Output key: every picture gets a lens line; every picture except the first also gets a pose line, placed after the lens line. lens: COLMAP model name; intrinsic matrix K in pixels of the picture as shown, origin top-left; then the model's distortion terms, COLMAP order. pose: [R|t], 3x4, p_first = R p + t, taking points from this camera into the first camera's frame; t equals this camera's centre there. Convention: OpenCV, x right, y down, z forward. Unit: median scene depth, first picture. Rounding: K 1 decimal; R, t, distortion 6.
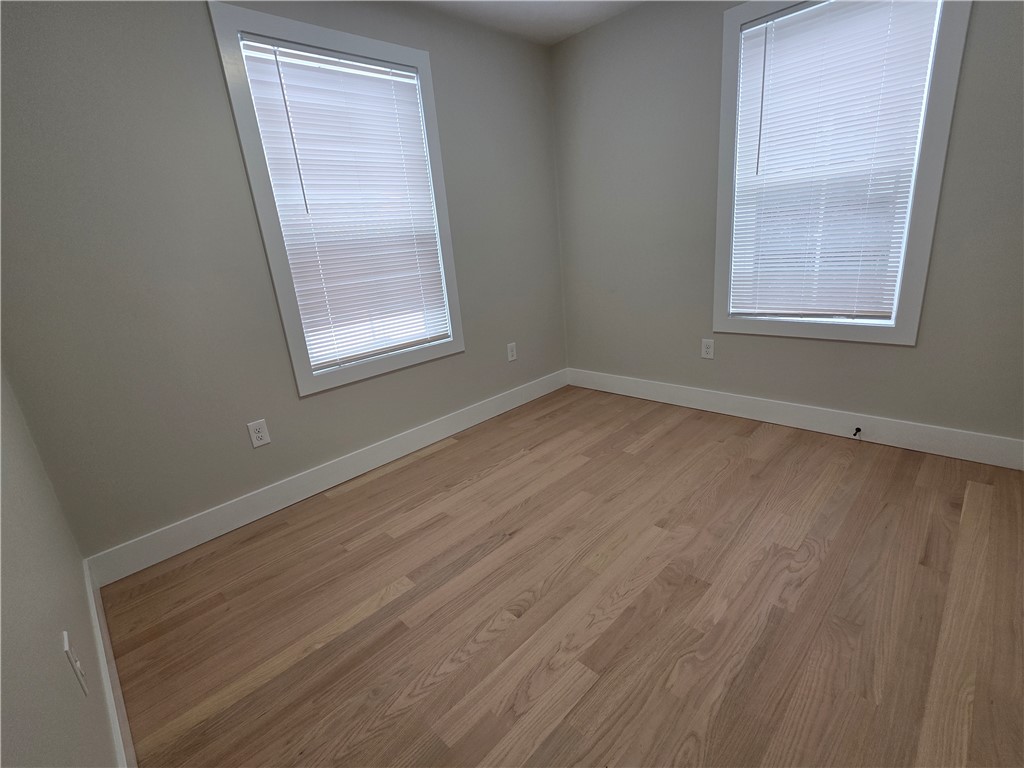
lens RADIAL K [[476.2, 0, 510.4], [0, 476.2, 376.9], [0, 0, 1]] dist [0.001323, 0.000576]
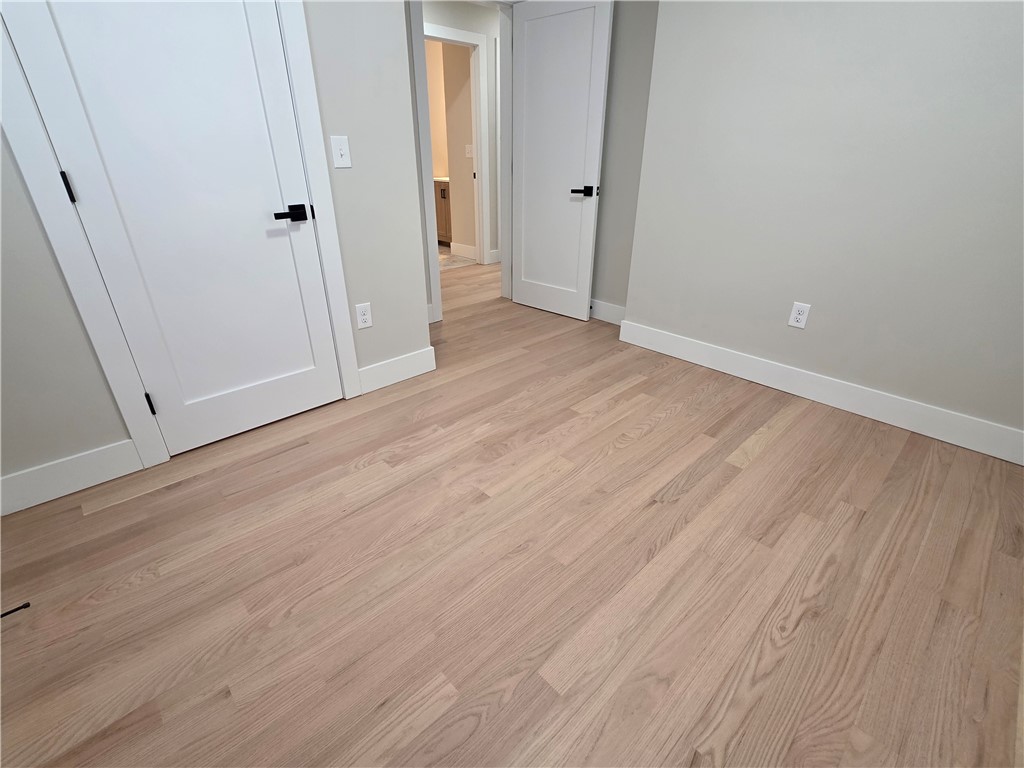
lens RADIAL K [[476.2, 0, 510.2], [0, 476.2, 386.0], [0, 0, 1]] dist [0.001323, 0.000576]
pose [[-0.995899, 0.068386, 0.059228, 0.198643], [0.090432, 0.733714, 0.673414, -0.434417], [0.002596, 0.676008, -0.736889, 1.517331]]
